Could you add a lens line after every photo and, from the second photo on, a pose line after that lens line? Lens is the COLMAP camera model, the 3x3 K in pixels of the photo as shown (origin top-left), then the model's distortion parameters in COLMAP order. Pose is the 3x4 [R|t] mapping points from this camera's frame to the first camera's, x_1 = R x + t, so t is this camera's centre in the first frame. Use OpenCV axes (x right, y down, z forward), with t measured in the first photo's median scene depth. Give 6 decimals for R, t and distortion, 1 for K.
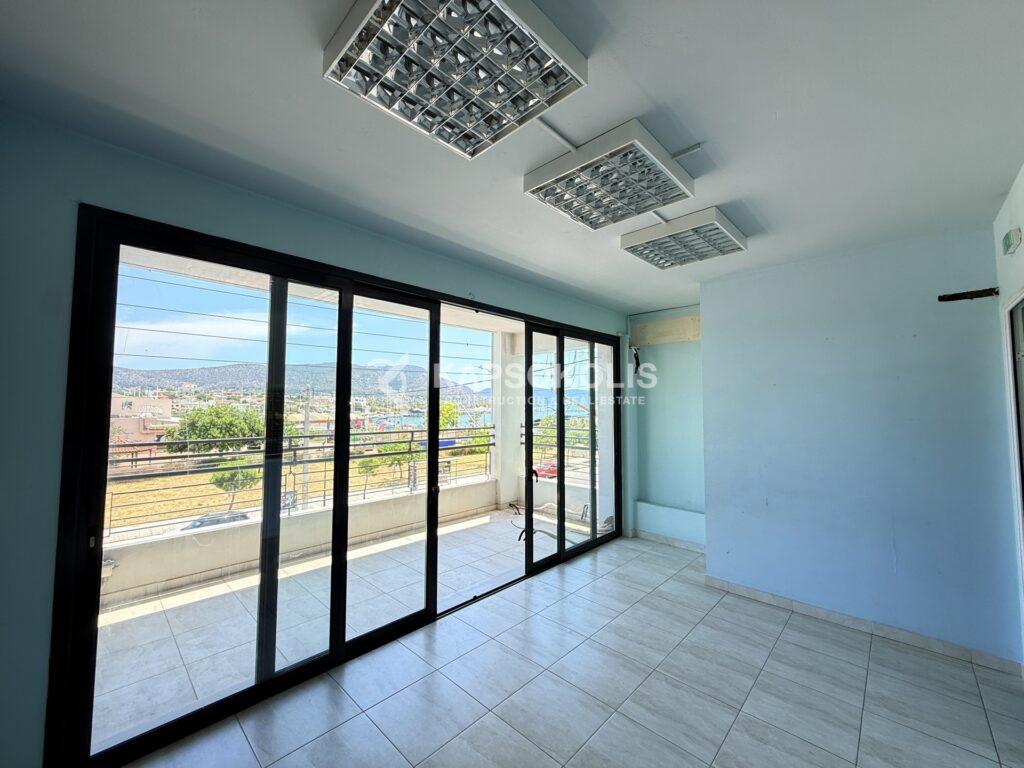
lens RADIAL K [[406.5, 0, 511.4], [0, 406.5, 381.6], [0, 0, 1]] dist [-0.001970, -0.000139]
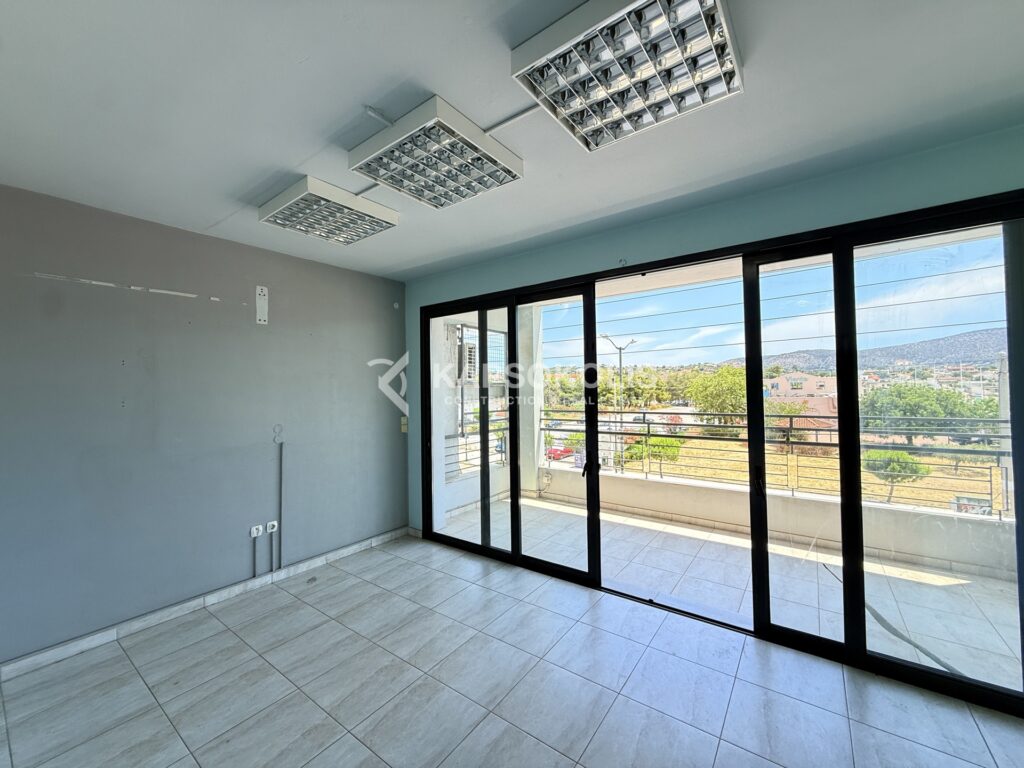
lens RADIAL K [[406.5, 0, 511.2], [0, 406.5, 385.1], [0, 0, 1]] dist [-0.001970, -0.000139]
pose [[0.130838, -0.004296, -0.991394, 0.729997], [0.086516, 0.996225, 0.007101, 0.028417], [0.987622, -0.086701, 0.130716, 0.605695]]
